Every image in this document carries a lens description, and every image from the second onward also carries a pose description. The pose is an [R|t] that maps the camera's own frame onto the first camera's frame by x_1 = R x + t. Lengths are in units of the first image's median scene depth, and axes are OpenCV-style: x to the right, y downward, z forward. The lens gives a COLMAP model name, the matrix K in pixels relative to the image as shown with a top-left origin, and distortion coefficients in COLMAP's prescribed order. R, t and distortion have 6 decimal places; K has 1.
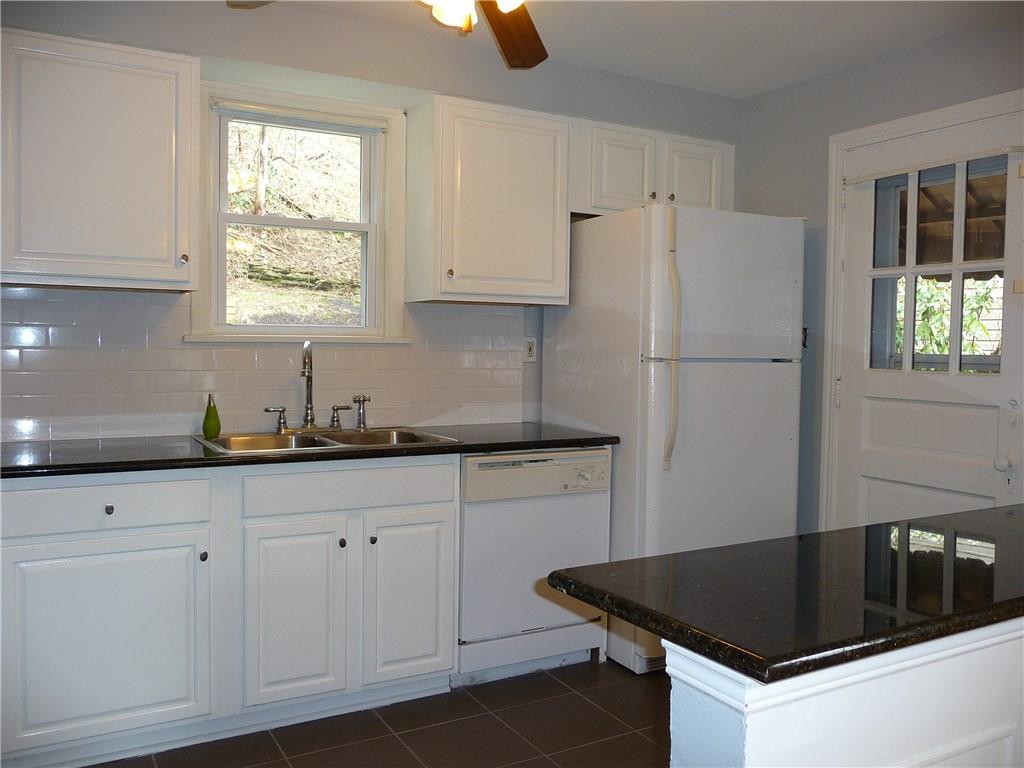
lens RADIAL K [[869.6, 0, 512.0], [0, 869.6, 384.0], [0, 0, 1]] dist [-0.019103, -0.016595]
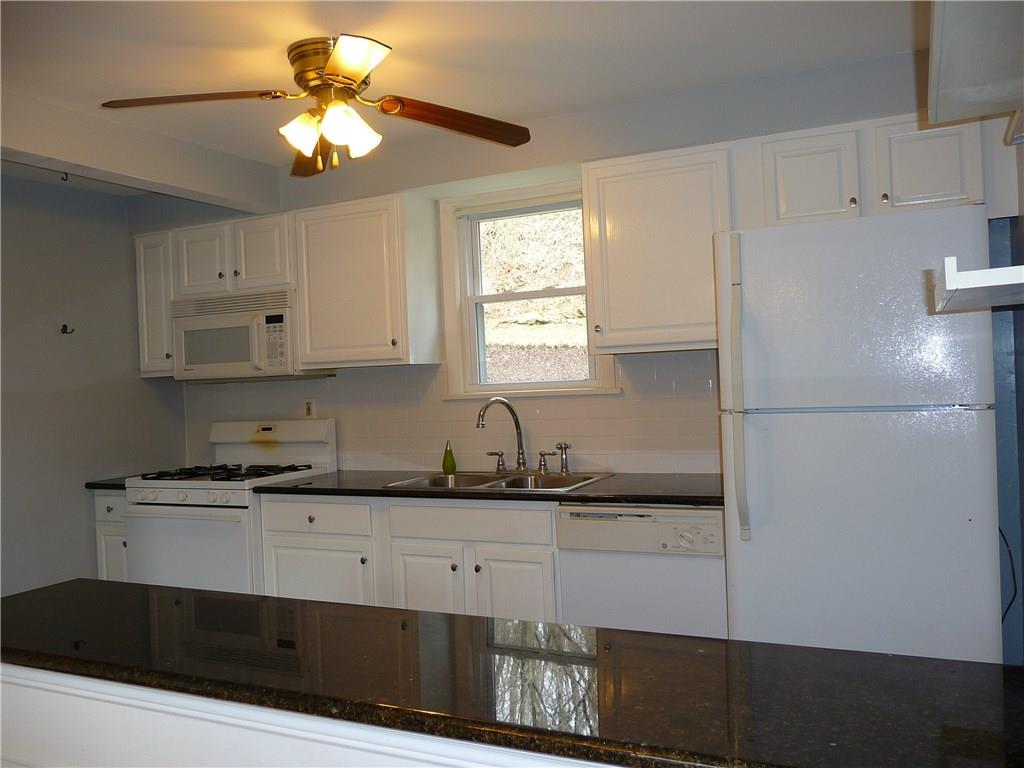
lens RADIAL K [[869.6, 0, 512.0], [0, 869.6, 384.0], [0, 0, 1]] dist [-0.019103, -0.016595]
pose [[0.575019, -0.031778, -0.817523, 0.724075], [0.010369, 0.999448, -0.031557, -0.028675], [0.818074, 0.009669, 0.575031, 0.313733]]
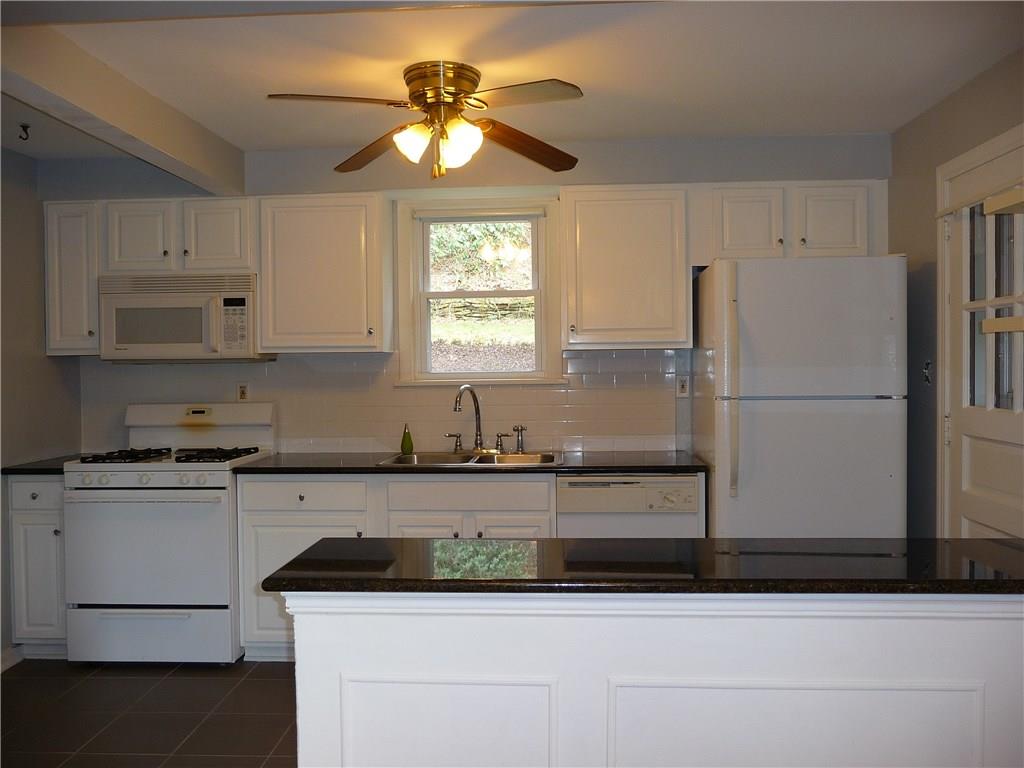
lens RADIAL K [[879.6, 0, 512.0], [0, 879.6, 384.0], [0, 0, 1]] dist [-0.005384, -0.003291]
pose [[0.841453, -0.010678, -0.540225, 0.532677], [-0.003639, 0.999670, -0.025427, -0.015588], [0.540318, 0.023362, 0.841136, -0.098968]]
